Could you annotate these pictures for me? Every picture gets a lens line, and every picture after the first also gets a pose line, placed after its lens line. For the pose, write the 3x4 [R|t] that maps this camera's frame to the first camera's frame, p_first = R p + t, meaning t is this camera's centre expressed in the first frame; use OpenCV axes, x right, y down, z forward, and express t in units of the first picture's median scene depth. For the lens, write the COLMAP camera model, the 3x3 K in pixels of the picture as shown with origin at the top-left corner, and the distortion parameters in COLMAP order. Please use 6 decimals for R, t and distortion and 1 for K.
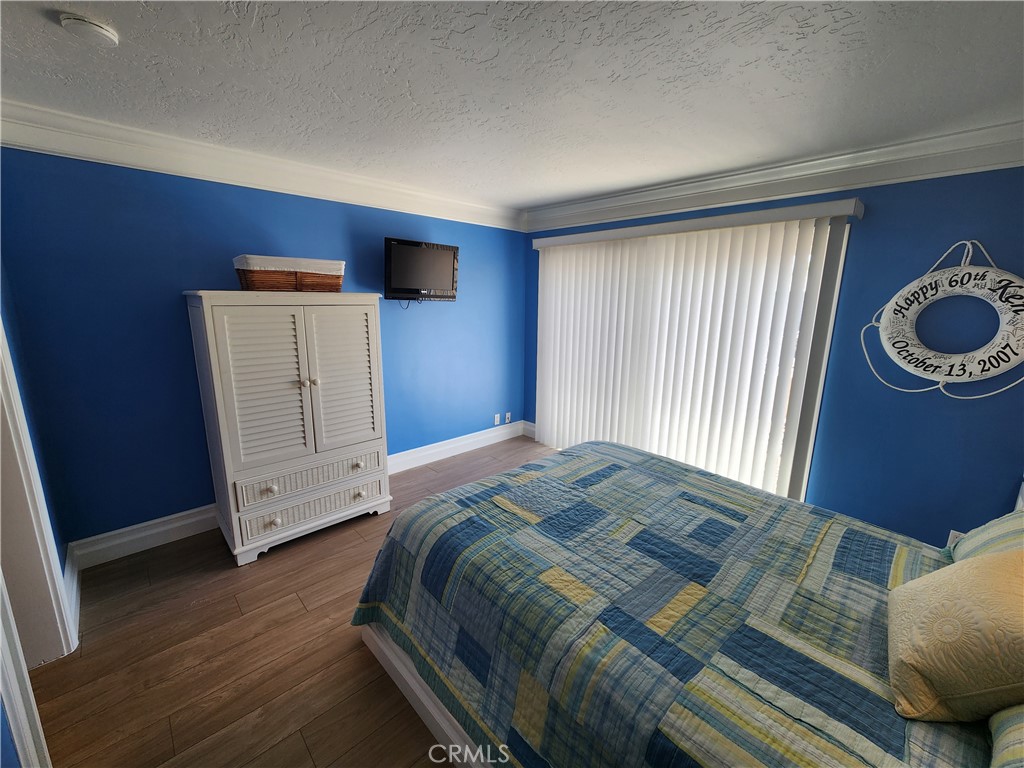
lens RADIAL K [[418.2, 0, 515.2], [0, 418.2, 382.3], [0, 0, 1]] dist [0.001708, -0.000053]
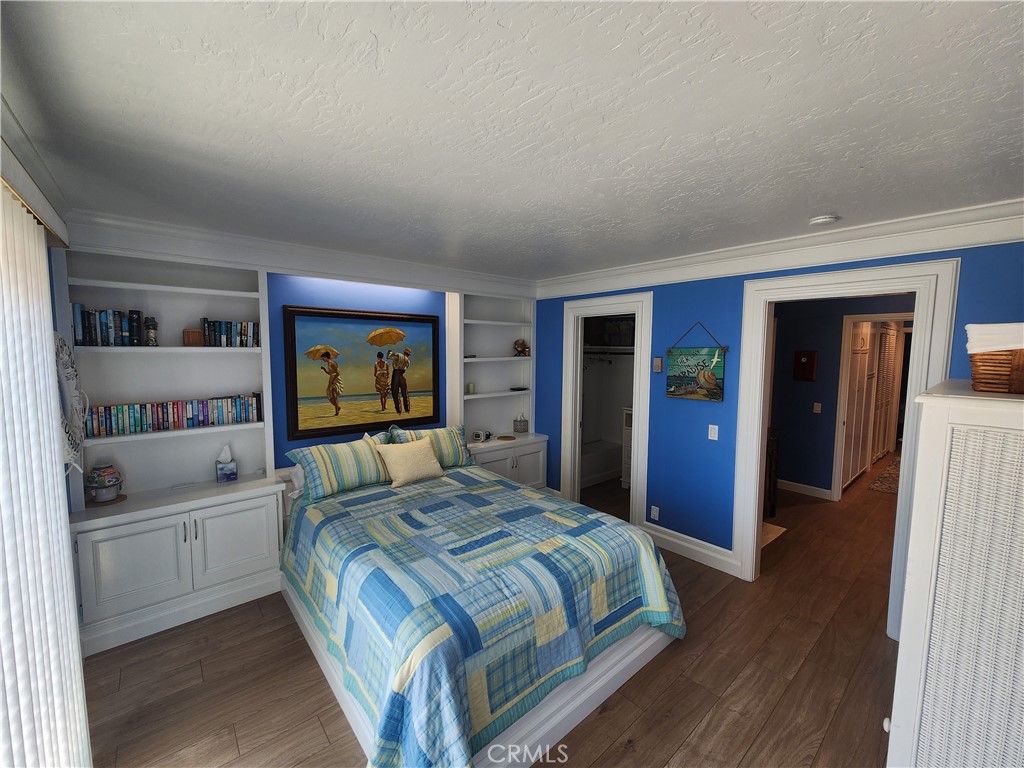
lens RADIAL K [[418.2, 0, 515.2], [0, 418.2, 382.3], [0, 0, 1]] dist [0.001708, -0.000053]
pose [[-0.998499, -0.020996, 0.050580, 0.094150], [-0.005523, 0.957489, 0.288418, -0.568109], [-0.054485, 0.287705, -0.956168, 2.361788]]
